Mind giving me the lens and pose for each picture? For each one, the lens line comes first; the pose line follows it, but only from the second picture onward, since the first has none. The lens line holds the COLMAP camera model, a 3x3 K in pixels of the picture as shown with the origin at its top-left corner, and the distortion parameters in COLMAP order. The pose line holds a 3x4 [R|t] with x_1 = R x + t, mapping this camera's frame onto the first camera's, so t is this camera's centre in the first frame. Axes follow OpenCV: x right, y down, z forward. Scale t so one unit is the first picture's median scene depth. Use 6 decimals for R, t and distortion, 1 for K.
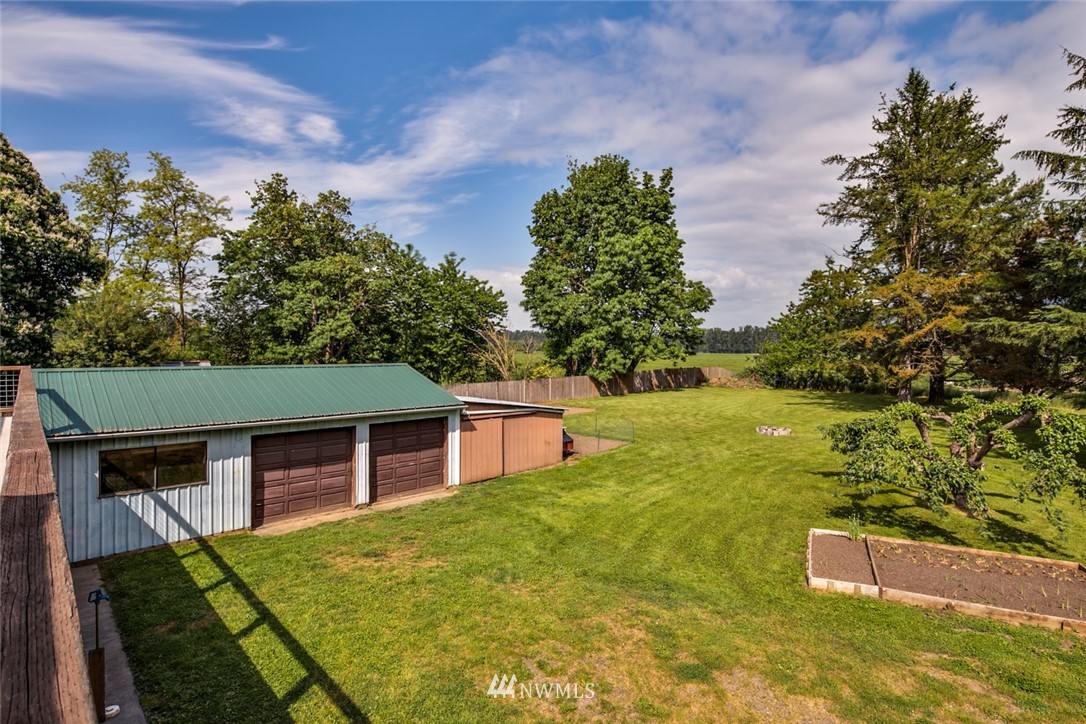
lens RADIAL K [[545.9, 0, 543.0], [0, 545.9, 362.0], [0, 0, 1]] dist [-0.001323, -0.000547]
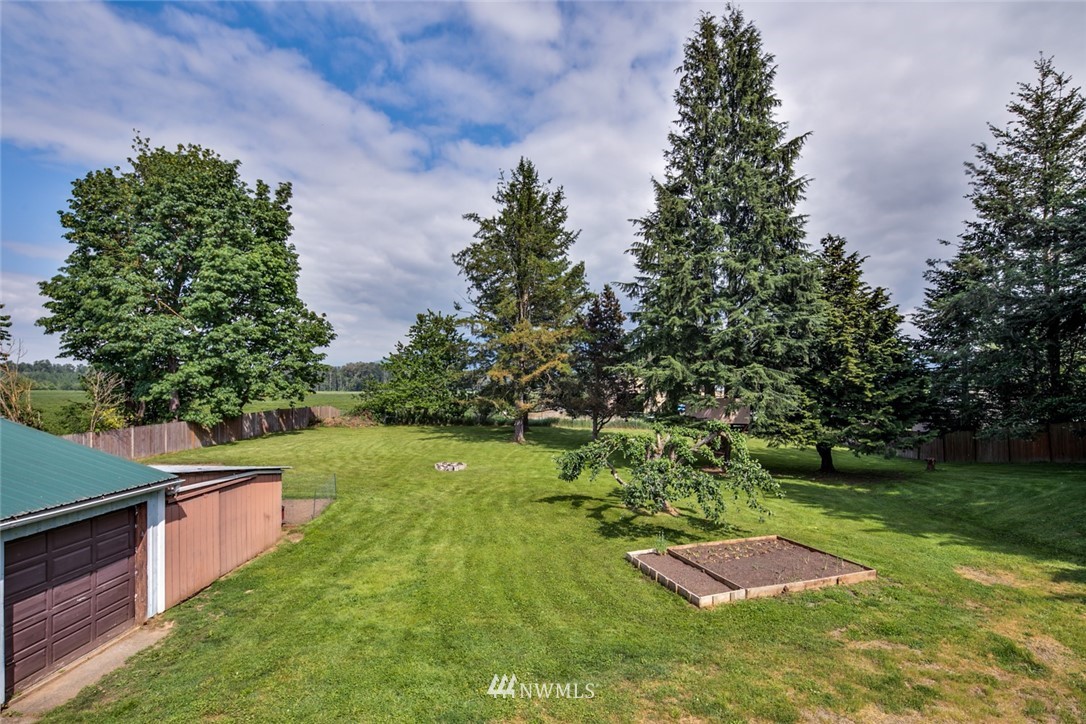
lens RADIAL K [[536.6, 0, 544.5], [0, 536.6, 390.3], [0, 0, 1]] dist [-0.000858, -0.000112]
pose [[0.700558, -0.007314, 0.713558, -0.104435], [0.019794, 0.999762, -0.009186, -0.002452], [-0.713321, 0.020560, 0.700536, 0.102639]]
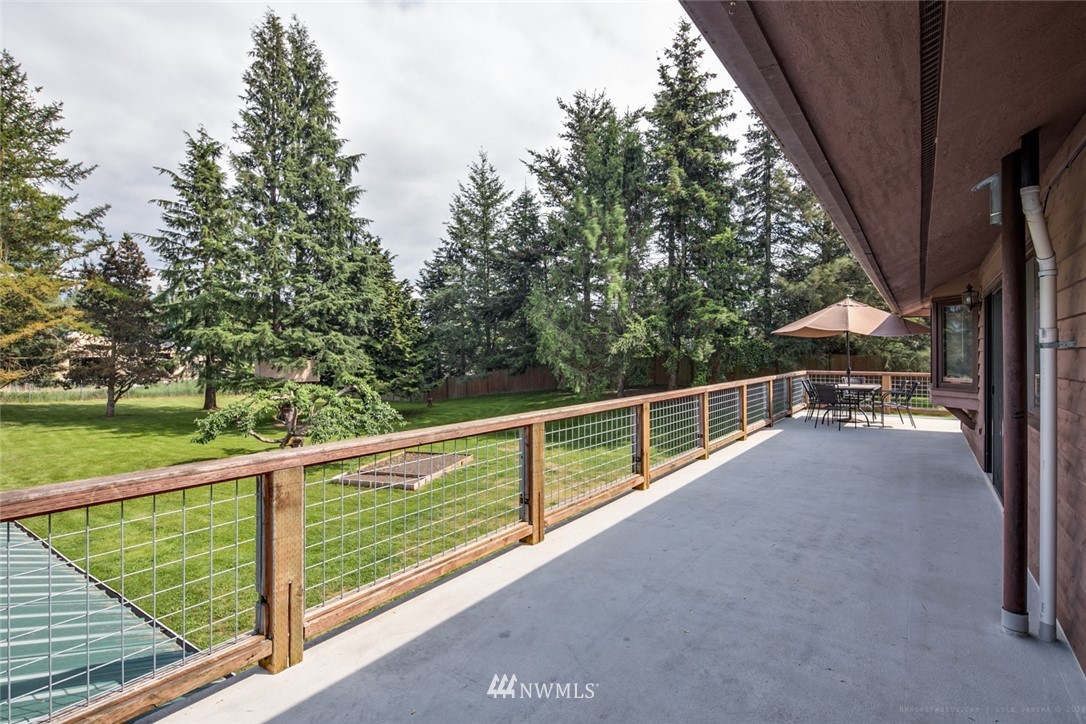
lens RADIAL K [[524.2, 0, 544.7], [0, 524.2, 347.7], [0, 0, 1]] dist [-0.000574, -0.000127]
pose [[-0.181408, 0.000215, 0.983408, -0.263227], [0.021268, 0.999767, 0.003705, -0.007139], [-0.983178, 0.021587, -0.181370, 0.193525]]
